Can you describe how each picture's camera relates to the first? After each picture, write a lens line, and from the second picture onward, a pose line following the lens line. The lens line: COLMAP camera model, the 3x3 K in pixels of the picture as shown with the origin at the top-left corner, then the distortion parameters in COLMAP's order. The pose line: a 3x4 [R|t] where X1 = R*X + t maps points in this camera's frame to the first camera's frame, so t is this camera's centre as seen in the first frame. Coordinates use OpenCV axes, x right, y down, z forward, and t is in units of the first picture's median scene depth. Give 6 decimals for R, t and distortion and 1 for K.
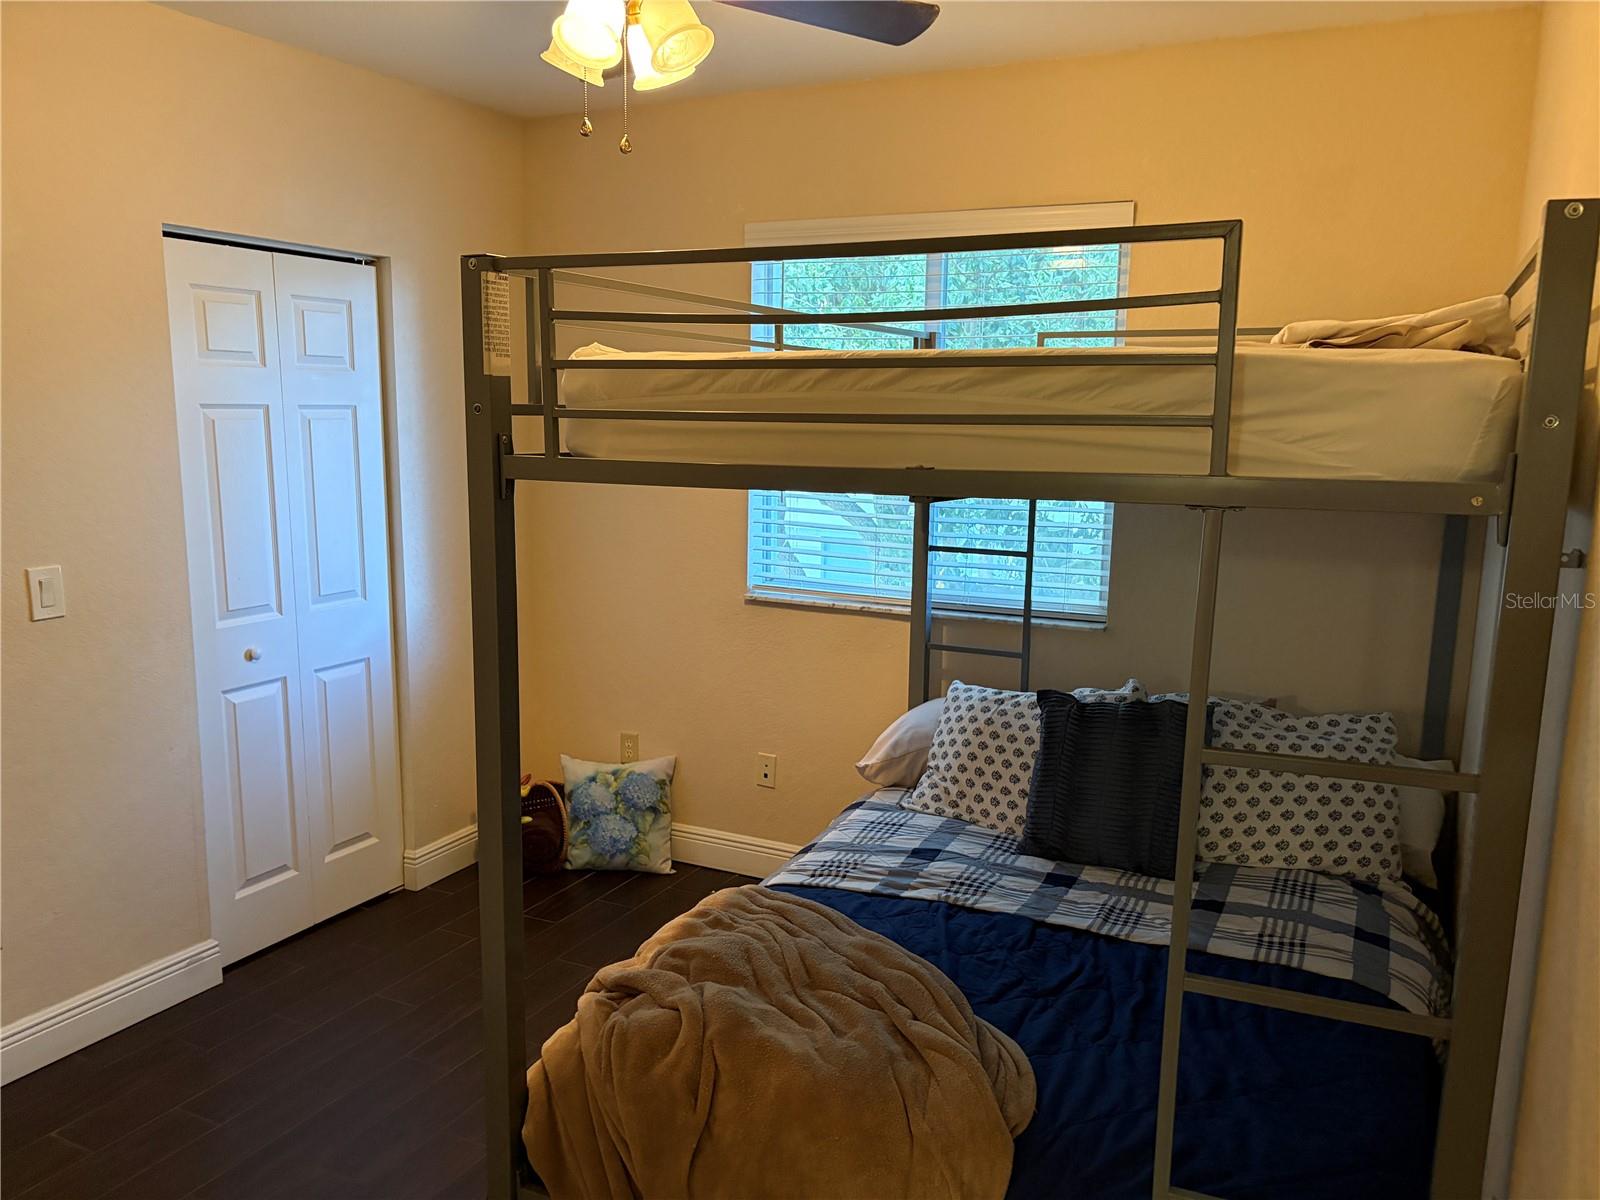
lens RADIAL K [[1206.5, 0, 800.0], [0, 1206.5, 600.0], [0, 0, 1]] dist [0.074359, -0.097195]
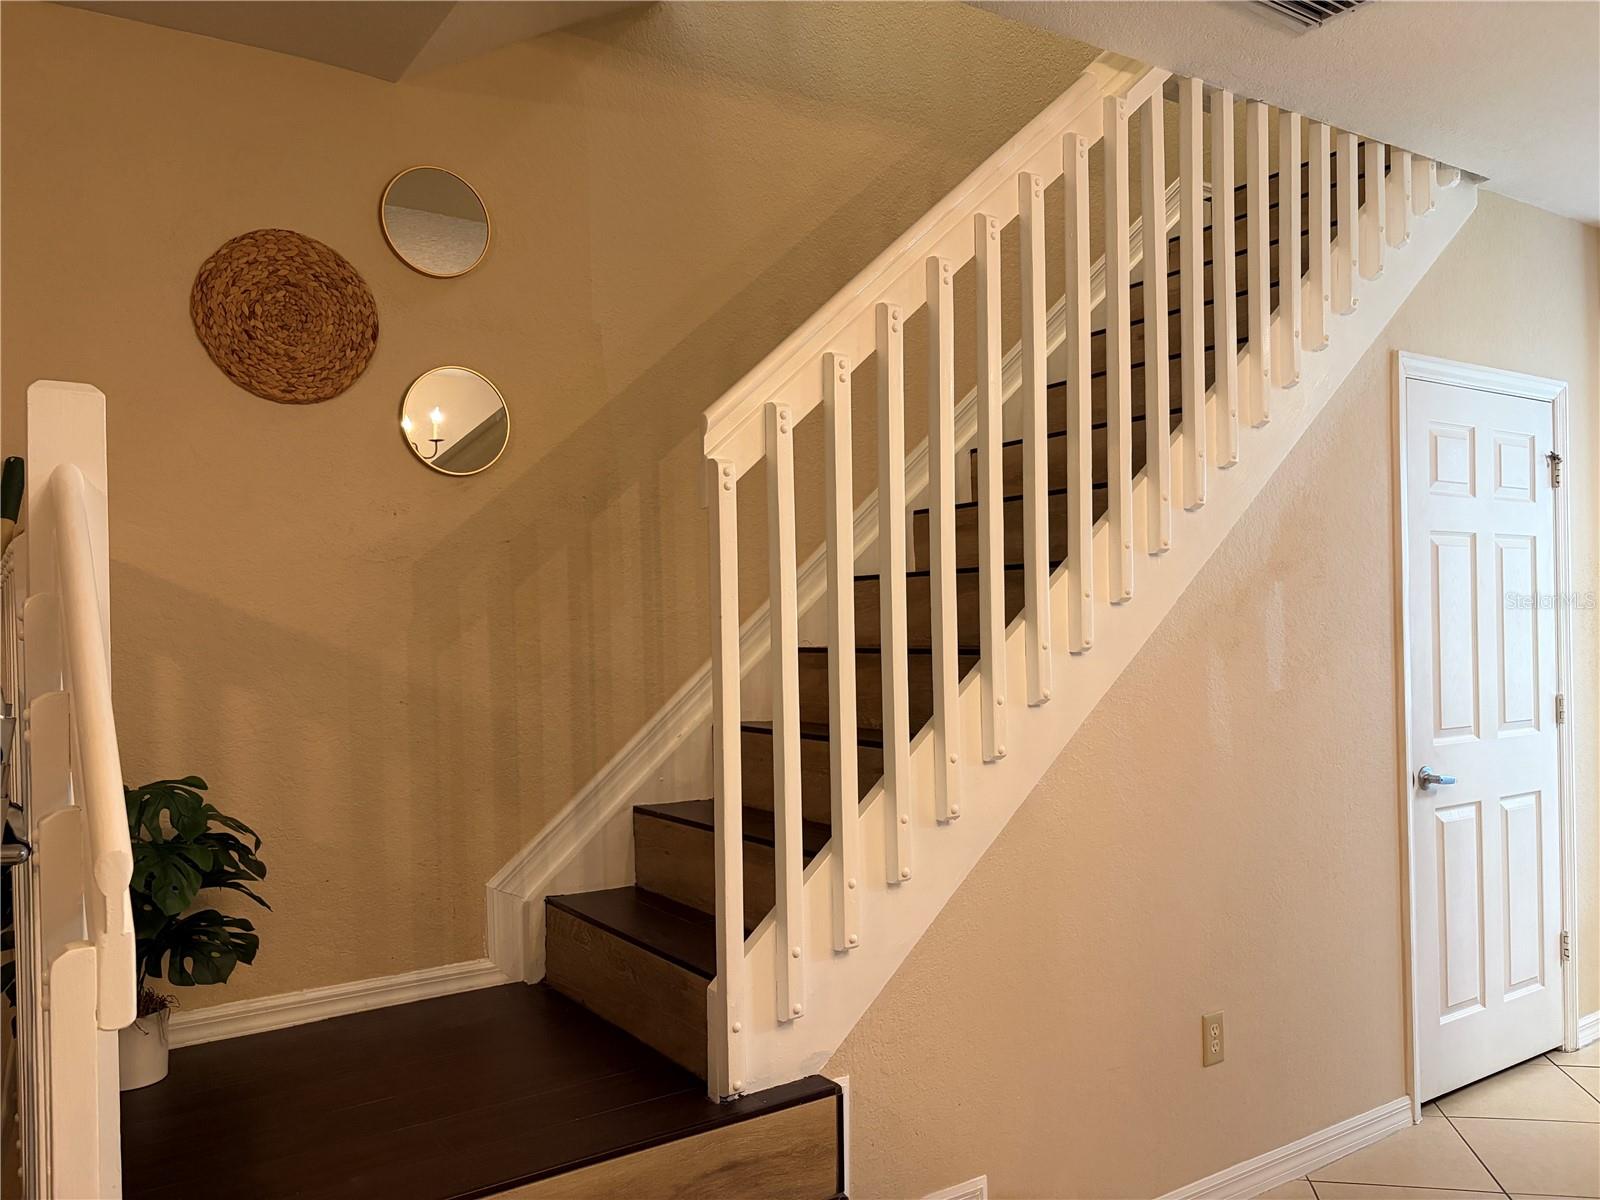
lens RADIAL K [[1206.5, 0, 800.0], [0, 1206.5, 600.0], [0, 0, 1]] dist [0.074359, -0.097195]
pose [[0.877284, -0.037854, -0.478477, -0.437998], [-0.052517, 0.983330, -0.174083, 0.108421], [0.477091, 0.177849, 0.860671, -0.166828]]
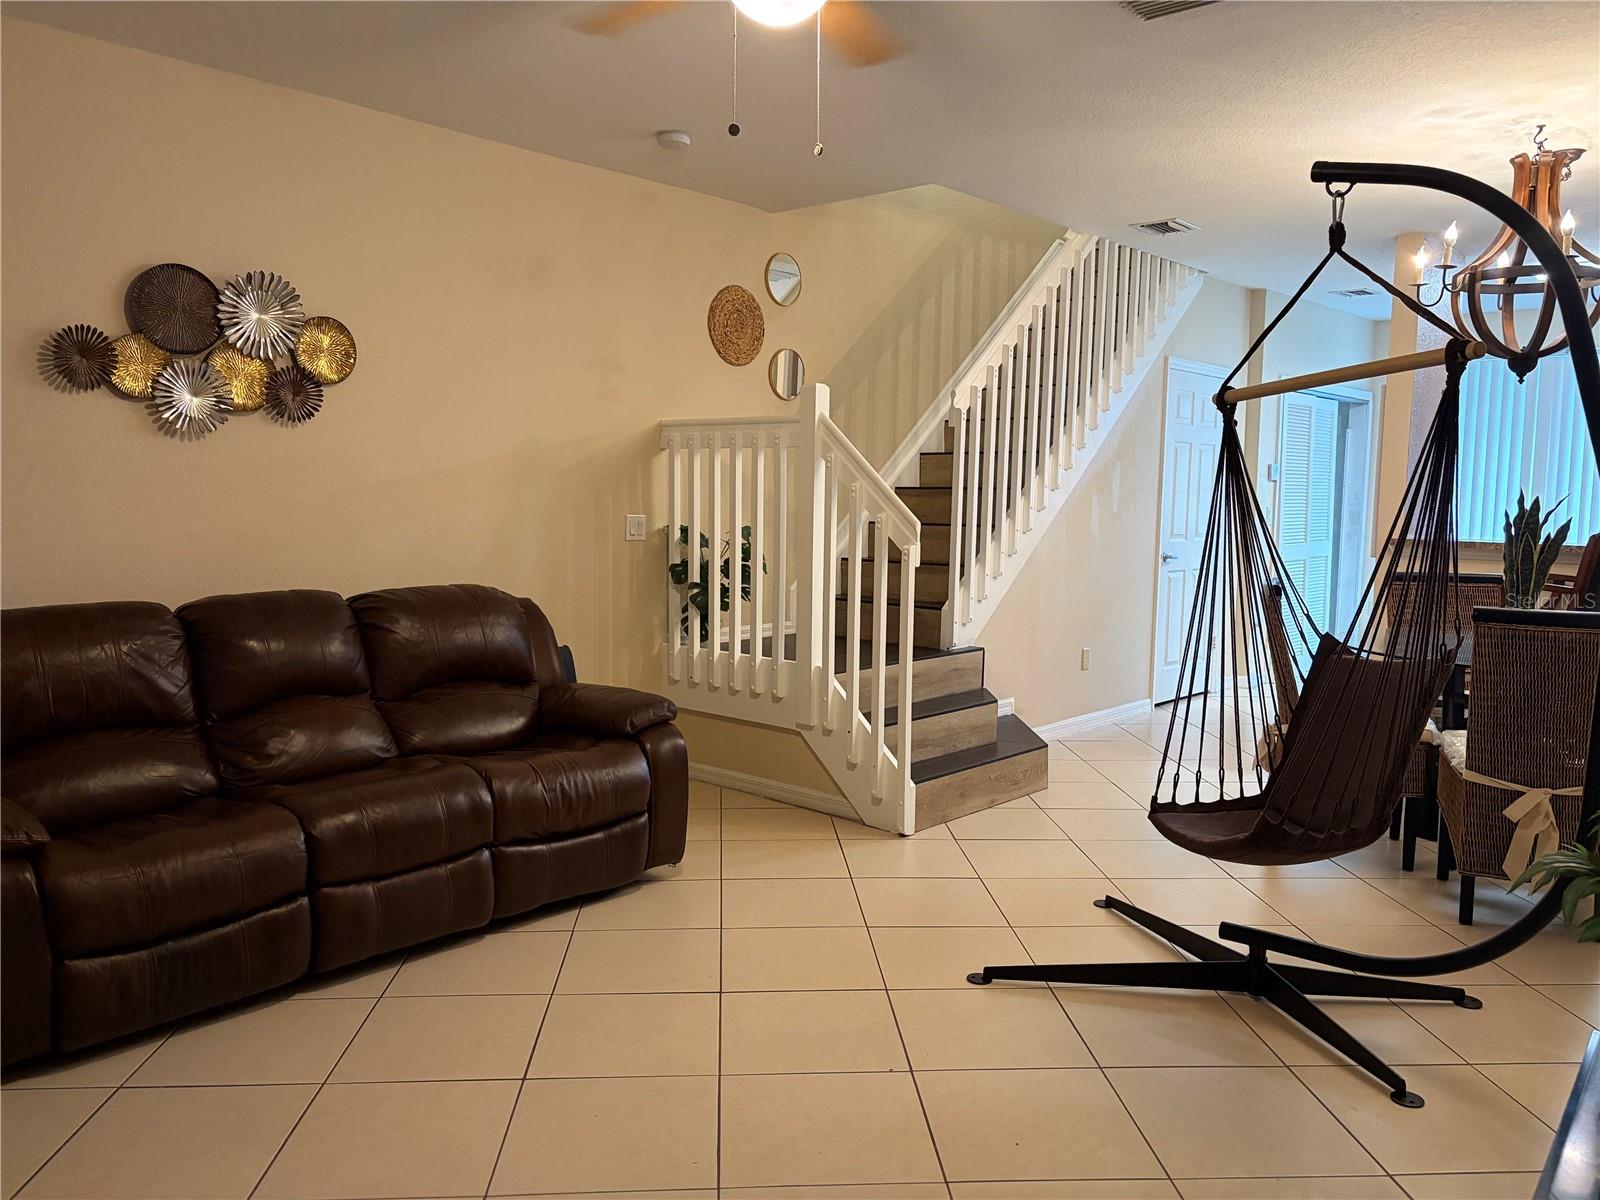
lens RADIAL K [[1206.5, 0, 800.0], [0, 1206.5, 600.0], [0, 0, 1]] dist [0.074359, -0.097195]
pose [[0.969848, 0.022090, -0.242706, -0.579992], [-0.043062, 0.995747, -0.081449, 0.333724], [0.239875, 0.089444, 0.966675, -1.282451]]
